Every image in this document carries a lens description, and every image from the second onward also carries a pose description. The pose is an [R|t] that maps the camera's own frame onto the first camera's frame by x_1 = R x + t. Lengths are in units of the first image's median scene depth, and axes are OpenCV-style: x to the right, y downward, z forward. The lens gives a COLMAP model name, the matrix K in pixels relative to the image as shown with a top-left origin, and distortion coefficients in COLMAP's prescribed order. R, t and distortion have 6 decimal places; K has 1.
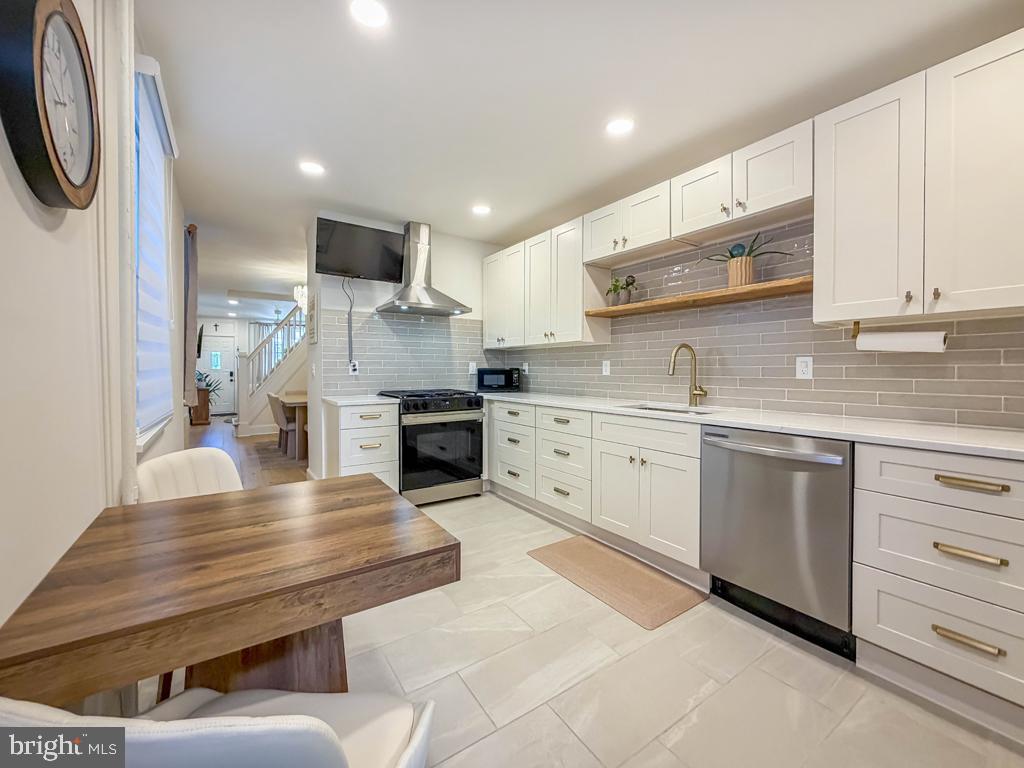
lens RADIAL K [[414.3, 0, 509.2], [0, 414.3, 376.6], [0, 0, 1]] dist [-0.002025, 0.000611]
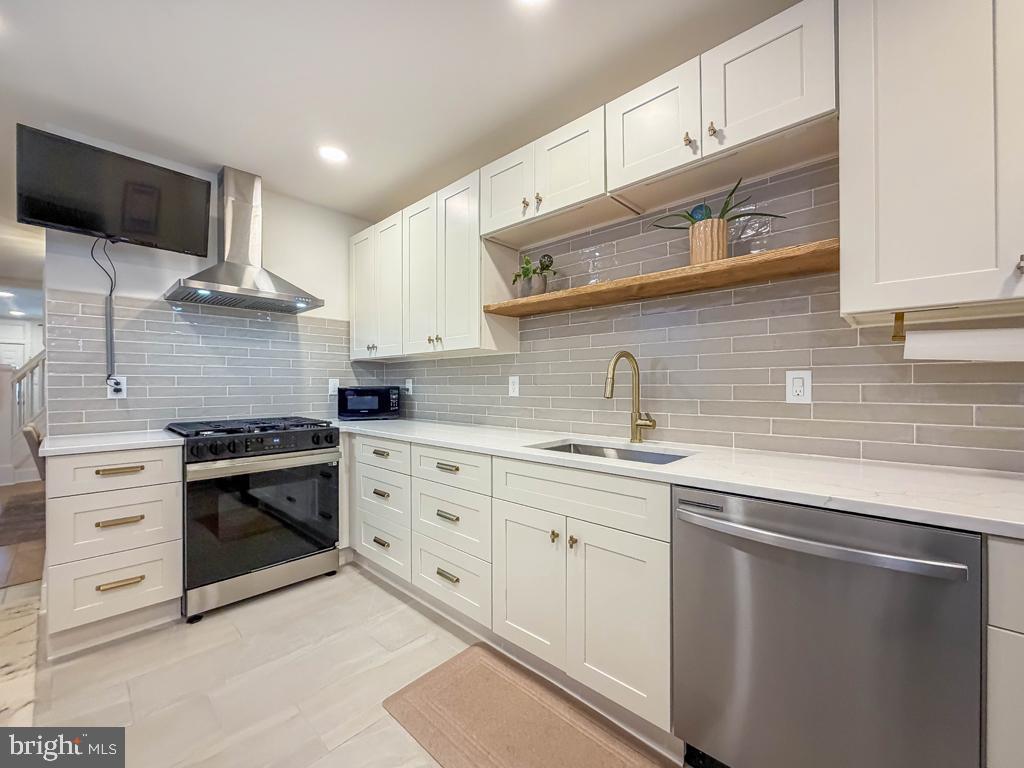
lens RADIAL K [[414.3, 0, 511.6], [0, 414.3, 386.4], [0, 0, 1]] dist [-0.002025, 0.000611]
pose [[0.975402, -0.002763, 0.220416, 0.079309], [0.006421, 0.999853, -0.015882, -0.010474], [-0.220339, 0.016906, 0.975277, 0.329167]]
